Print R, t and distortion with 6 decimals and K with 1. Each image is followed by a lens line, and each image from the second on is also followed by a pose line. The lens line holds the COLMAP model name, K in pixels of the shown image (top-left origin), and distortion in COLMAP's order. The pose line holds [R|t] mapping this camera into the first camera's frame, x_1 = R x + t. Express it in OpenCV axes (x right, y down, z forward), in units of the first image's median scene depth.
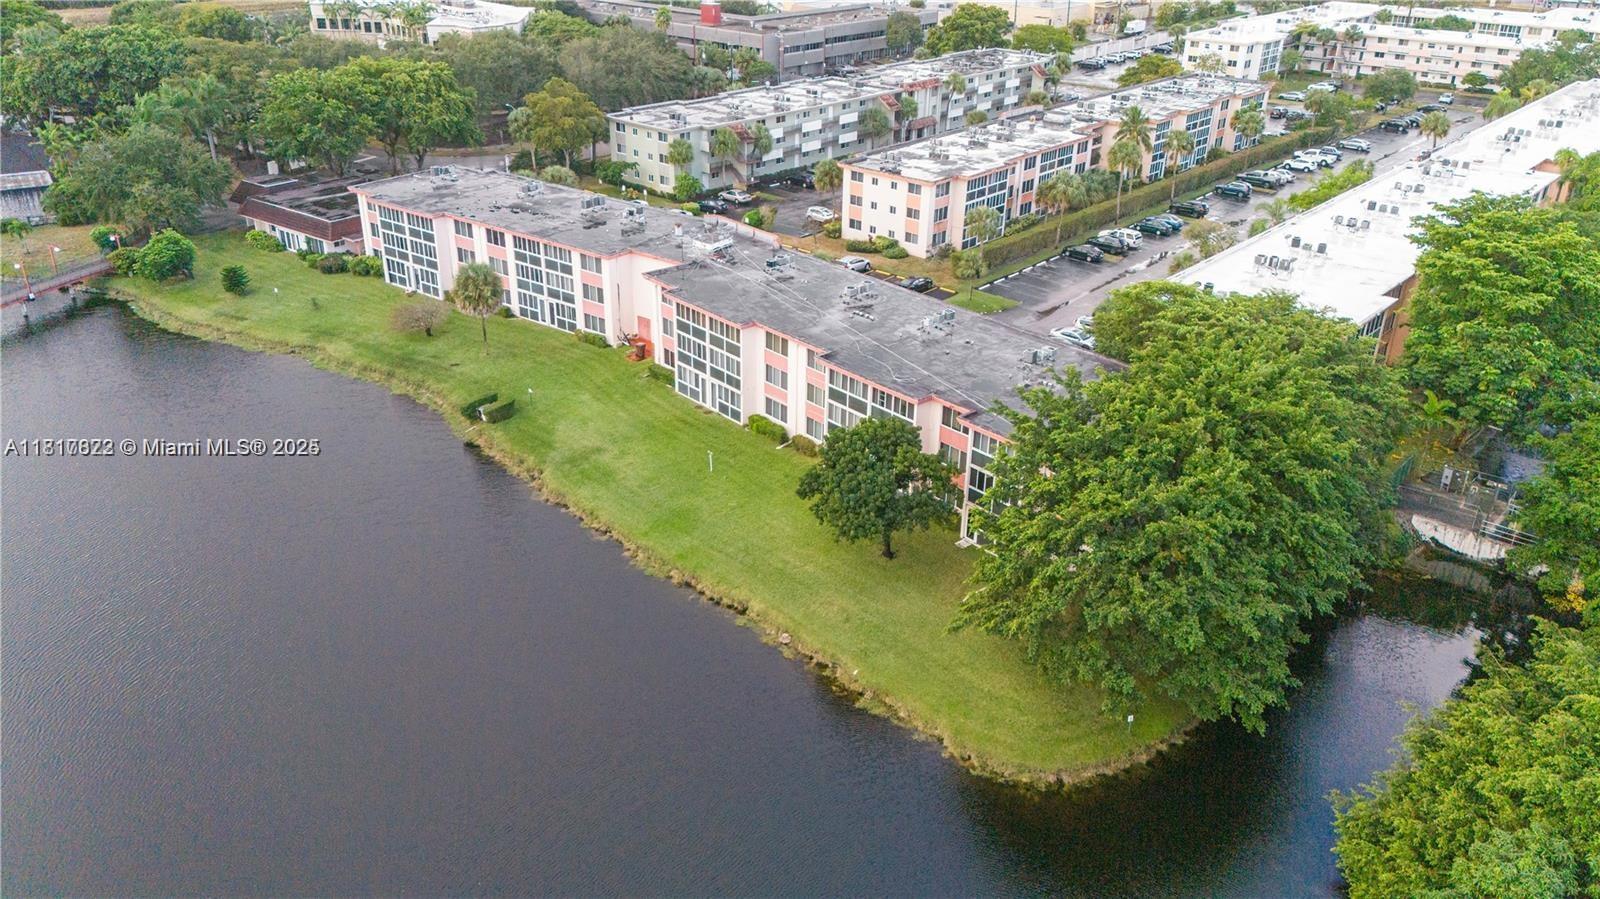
lens RADIAL K [[1234.1, 0, 809.5], [0, 1234.1, 449.3], [0, 0, 1]] dist [0.082419, -0.067130]
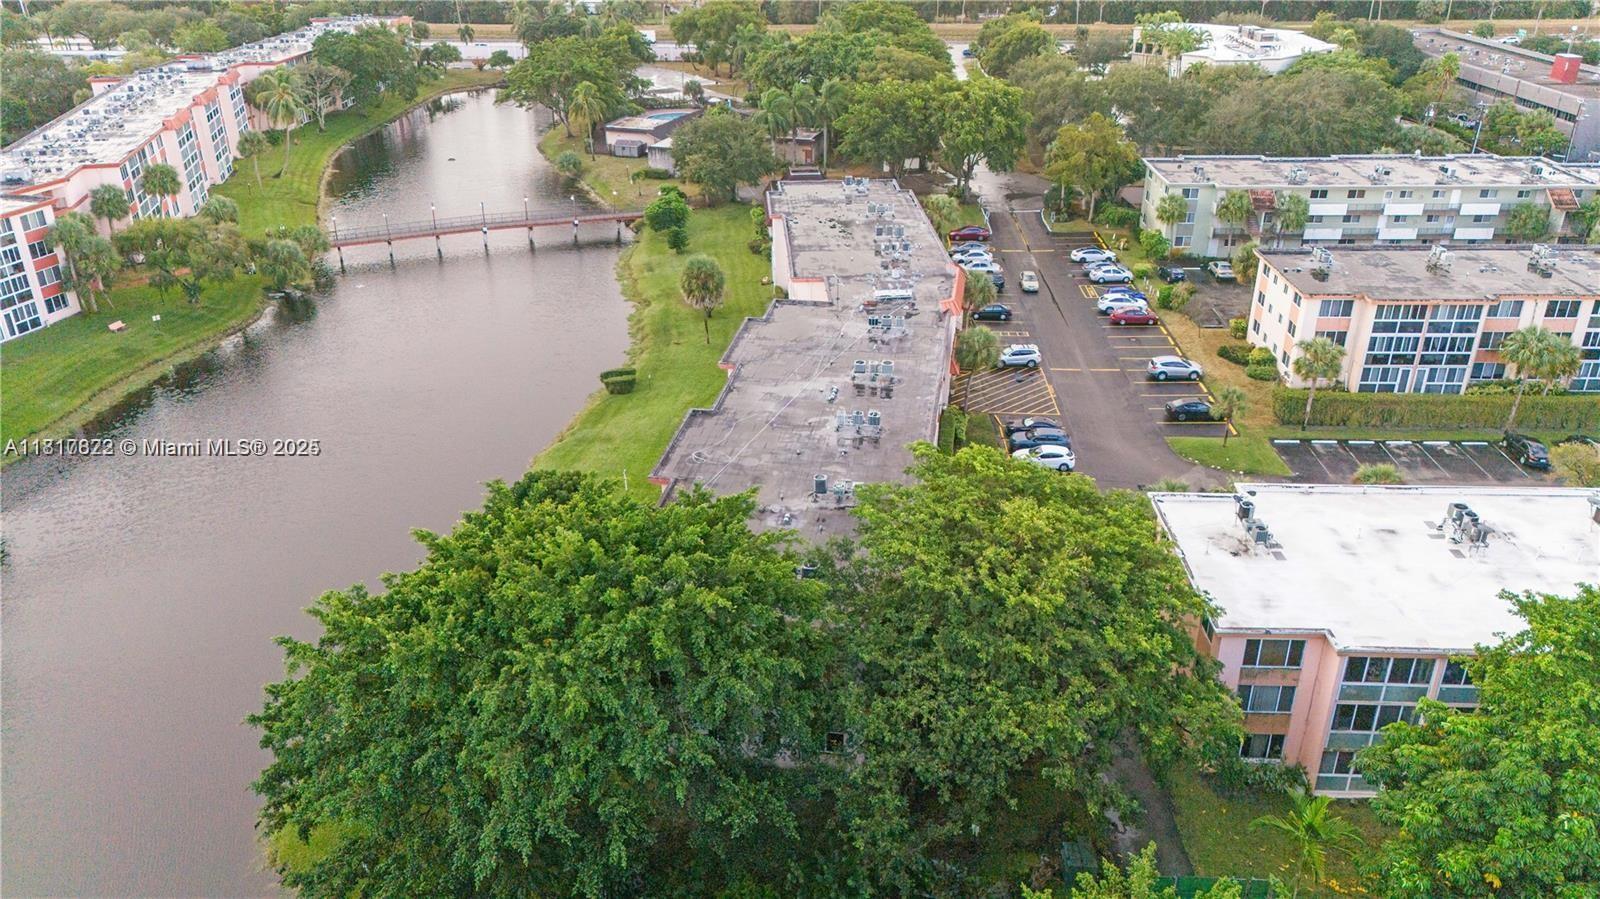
lens RADIAL K [[1173.8, 0, 809.2], [0, 1173.8, 448.8], [0, 0, 1]] dist [0.088786, -0.089811]
pose [[0.630251, 0.320630, -0.707093, 0.468080], [-0.323455, 0.936376, 0.136294, -0.131160], [0.705805, 0.142813, 0.693861, 0.300030]]
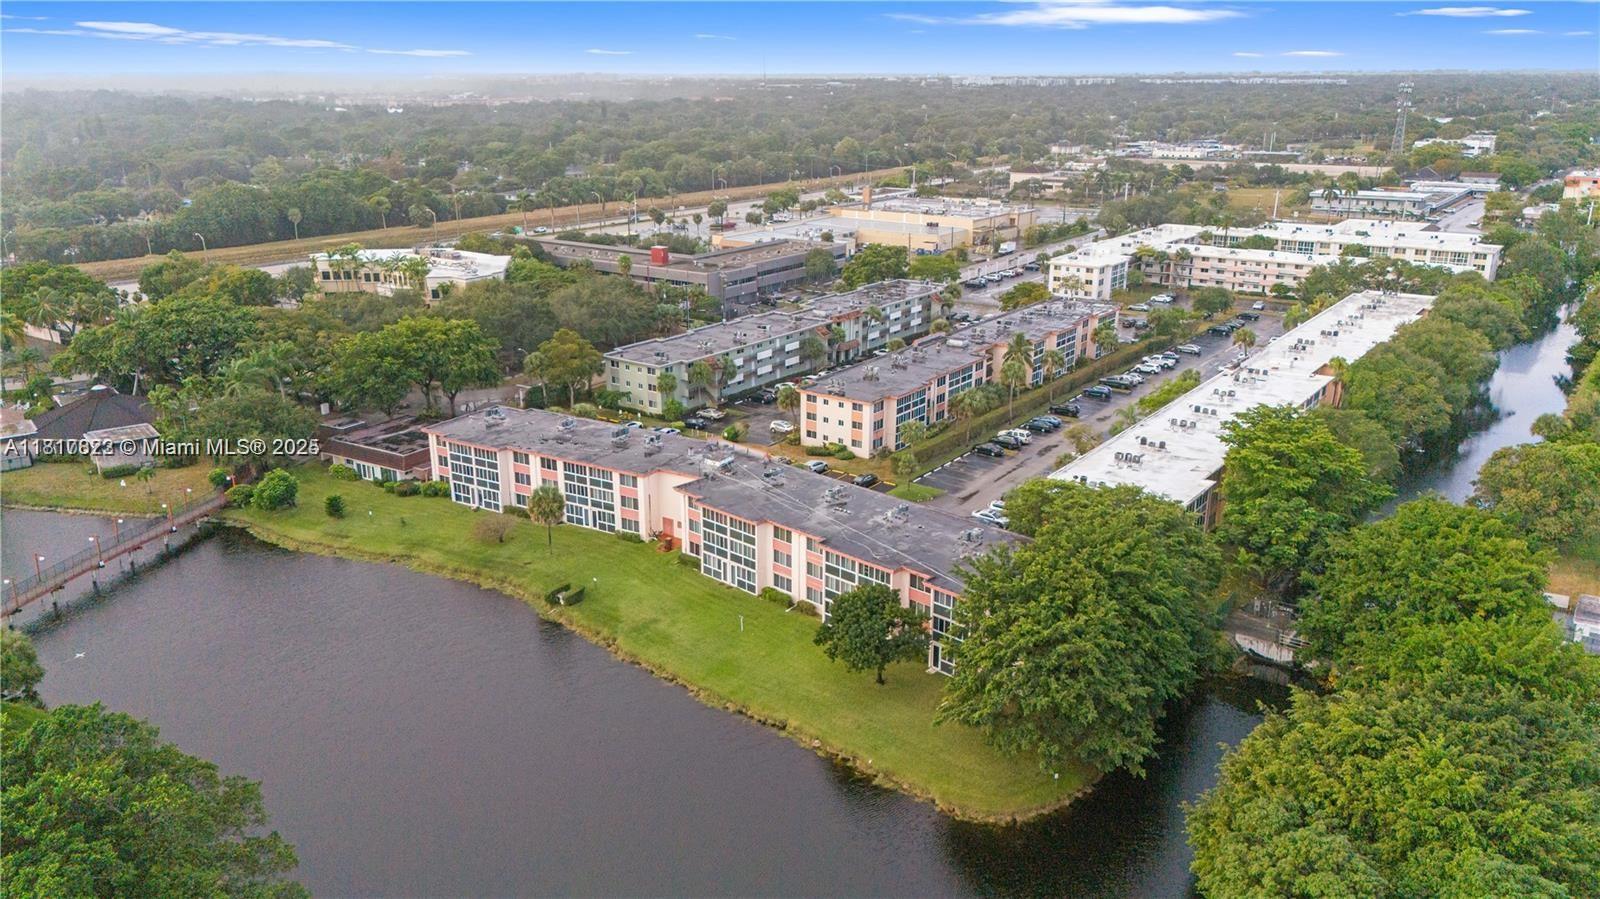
lens RADIAL K [[1187.7, 0, 809.6], [0, 1187.7, 450.1], [0, 0, 1]] dist [0.192978, -0.456238]
pose [[0.995844, -0.047073, 0.077962, -0.068179], [0.057478, 0.988886, -0.137113, 0.003724], [-0.070641, 0.141024, 0.987483, -0.237637]]
